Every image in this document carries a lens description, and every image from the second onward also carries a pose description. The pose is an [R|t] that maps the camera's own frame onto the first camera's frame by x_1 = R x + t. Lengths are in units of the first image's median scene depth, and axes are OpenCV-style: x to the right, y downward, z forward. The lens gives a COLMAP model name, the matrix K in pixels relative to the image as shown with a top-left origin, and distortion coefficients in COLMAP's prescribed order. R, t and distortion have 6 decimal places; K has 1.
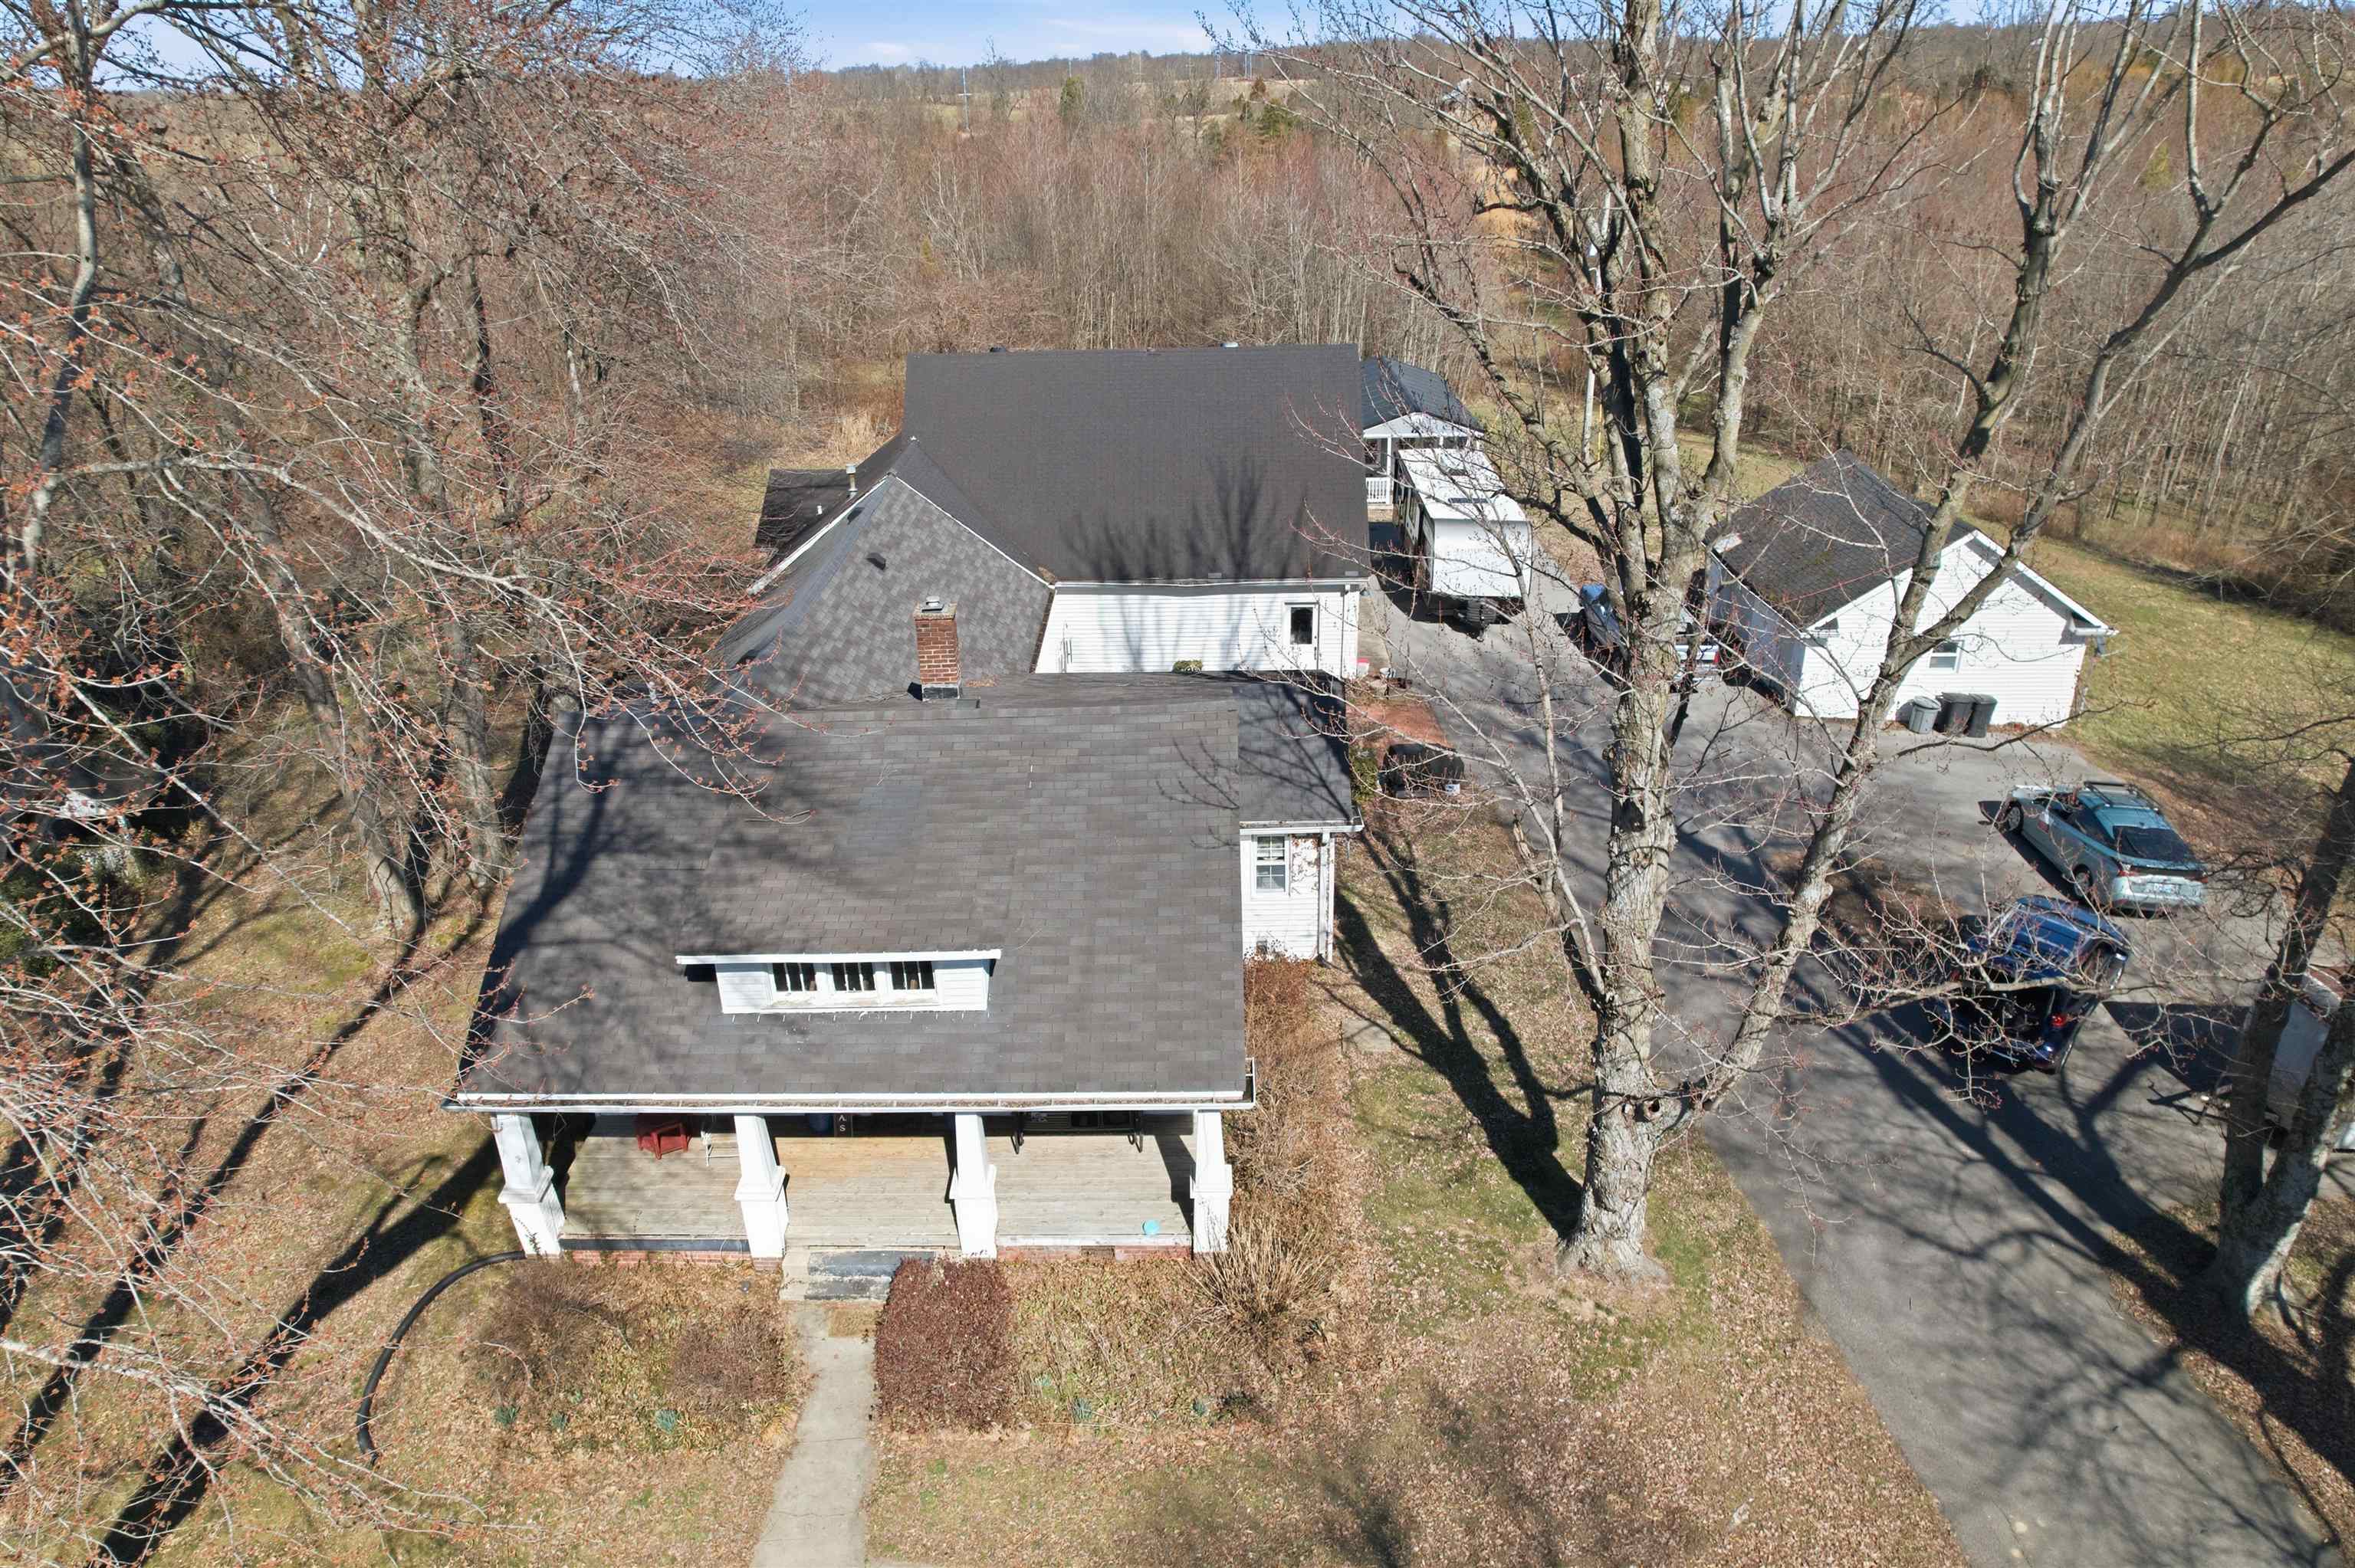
lens RADIAL K [[1547.7, 0, 1177.5], [0, 1547.7, 784.0], [0, 0, 1]] dist [-0.056167, 0.001055]
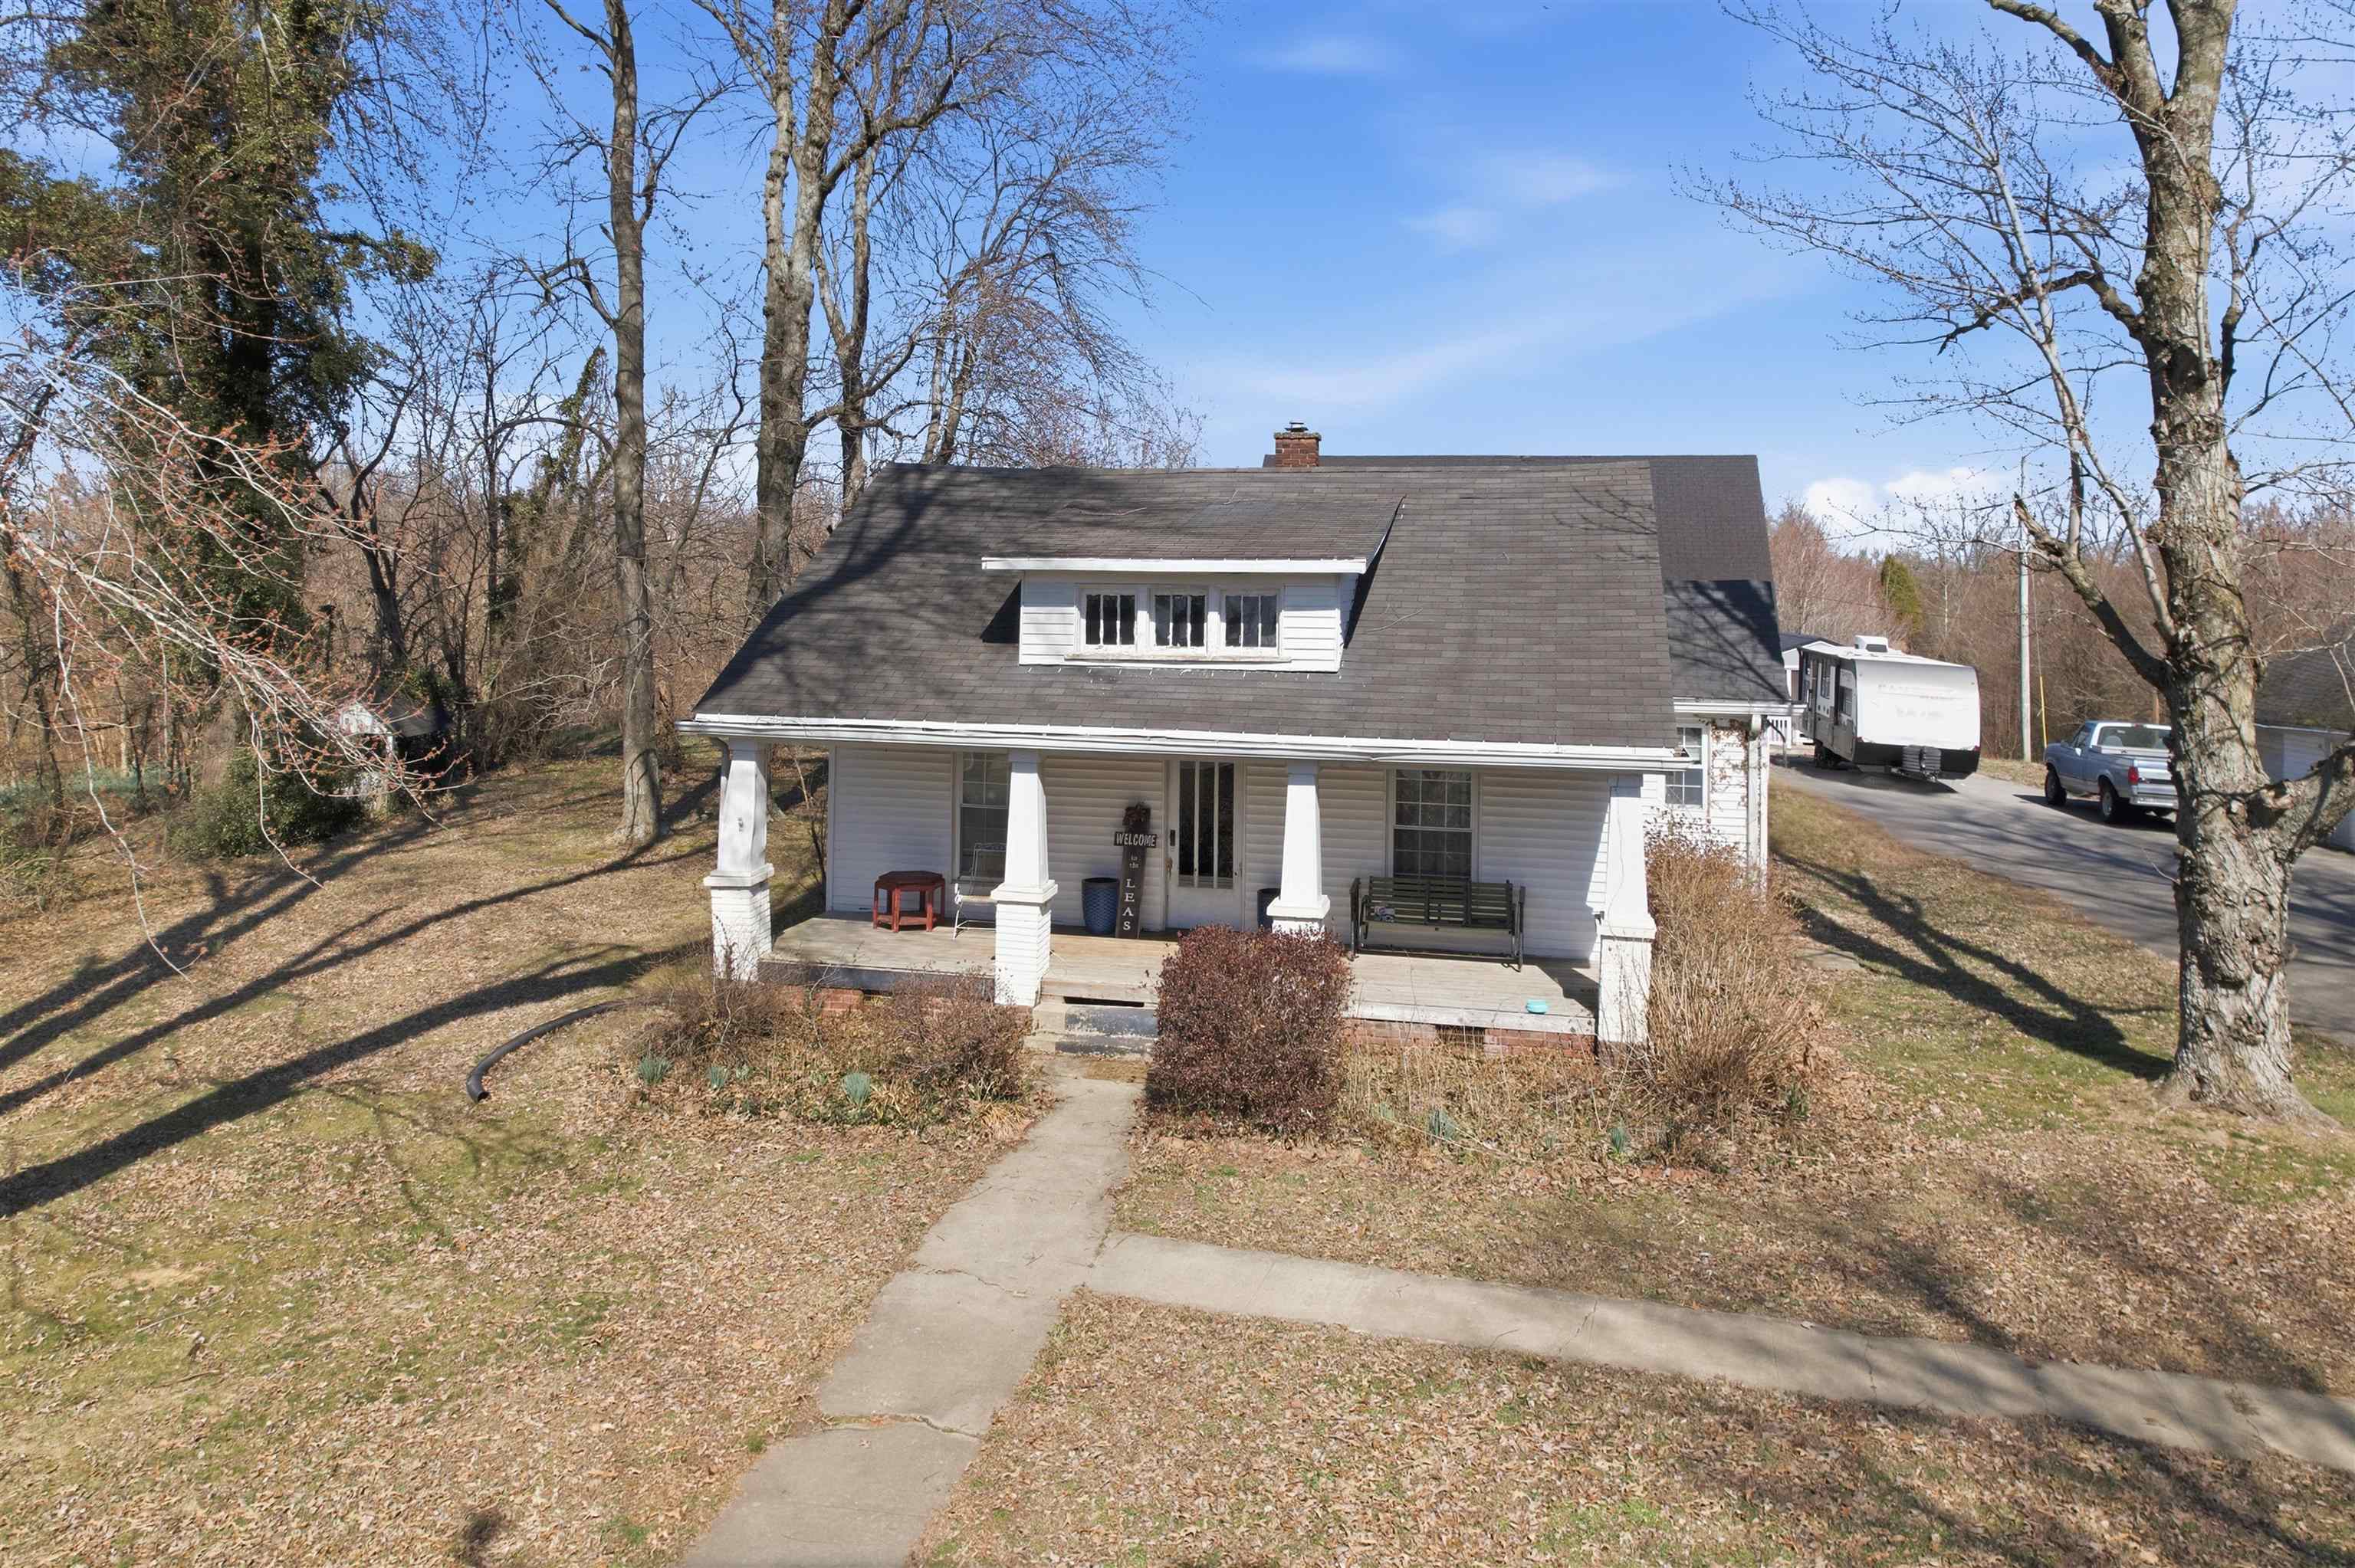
lens RADIAL K [[1717.1, 0, 1179.9], [0, 1717.1, 586.8], [0, 0, 1]] dist [-0.052010, 0.045715]
pose [[0.980475, 0.029025, -0.194489, -0.032084], [-0.116183, 0.883464, -0.453864, 0.507869], [0.158651, 0.467599, 0.869587, 0.191548]]
